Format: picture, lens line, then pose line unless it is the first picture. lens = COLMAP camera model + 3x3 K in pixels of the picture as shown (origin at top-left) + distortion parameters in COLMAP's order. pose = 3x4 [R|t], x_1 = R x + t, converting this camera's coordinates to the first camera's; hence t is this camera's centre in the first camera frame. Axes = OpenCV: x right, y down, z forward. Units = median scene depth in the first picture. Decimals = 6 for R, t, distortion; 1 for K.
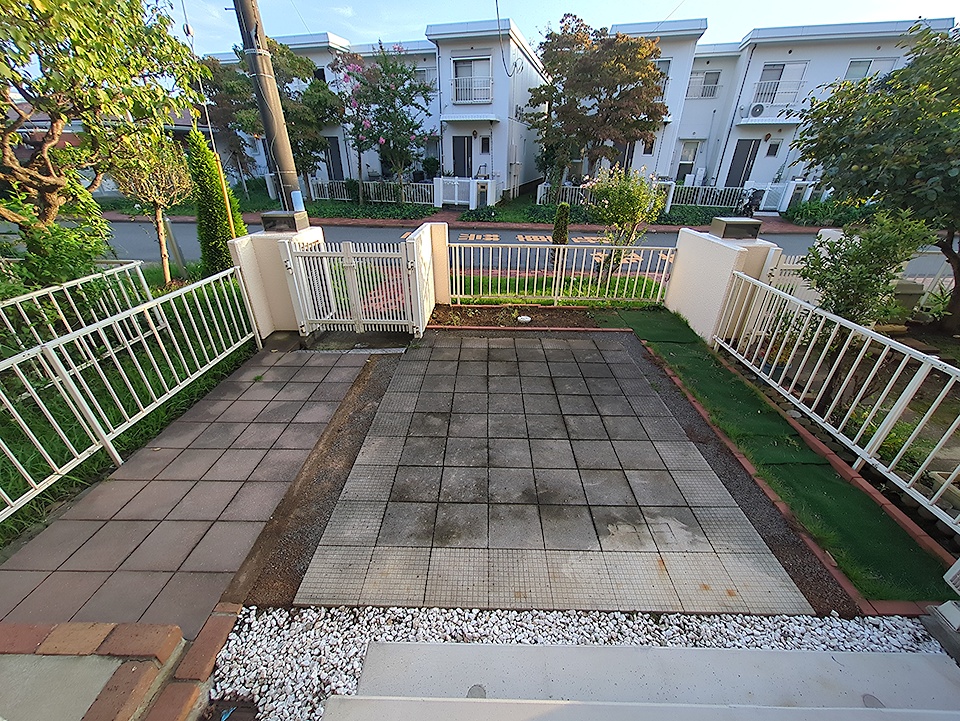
lens RADIAL K [[380.6, 0, 481.5], [0, 380.6, 361.7], [0, 0, 1]] dist [-0.006143, 0.005362]
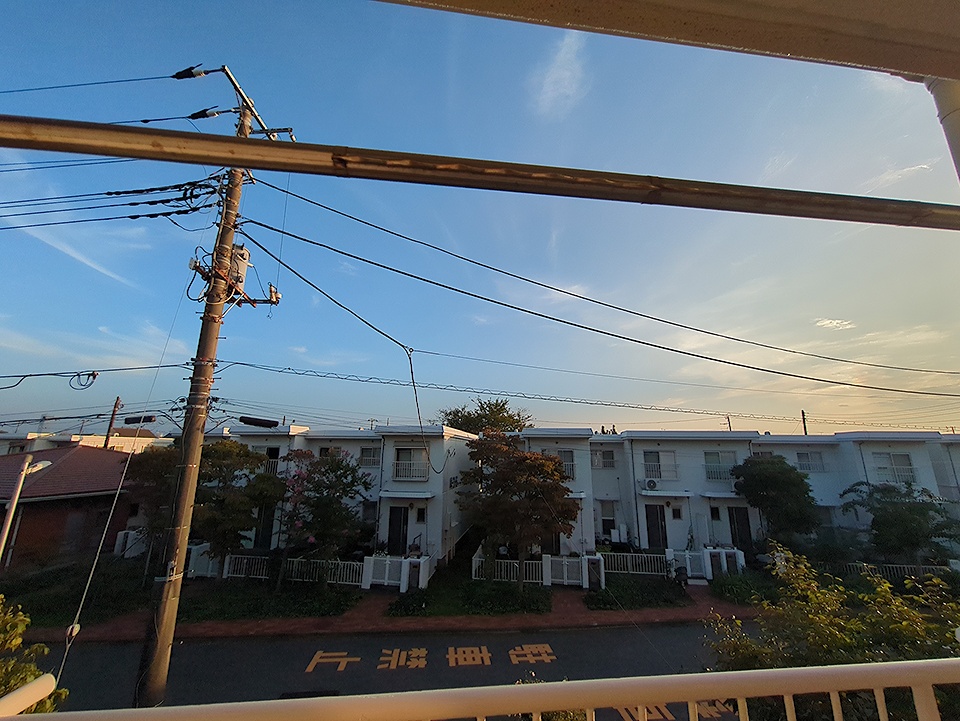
lens RADIAL K [[380.6, 0, 481.5], [0, 380.6, 361.7], [0, 0, 1]] dist [-0.006143, 0.005362]
pose [[0.991167, 0.034042, 0.128173, 0.027805], [0.061329, 0.739278, -0.670602, -0.178171], [-0.117584, 0.672539, 0.730661, -0.073825]]
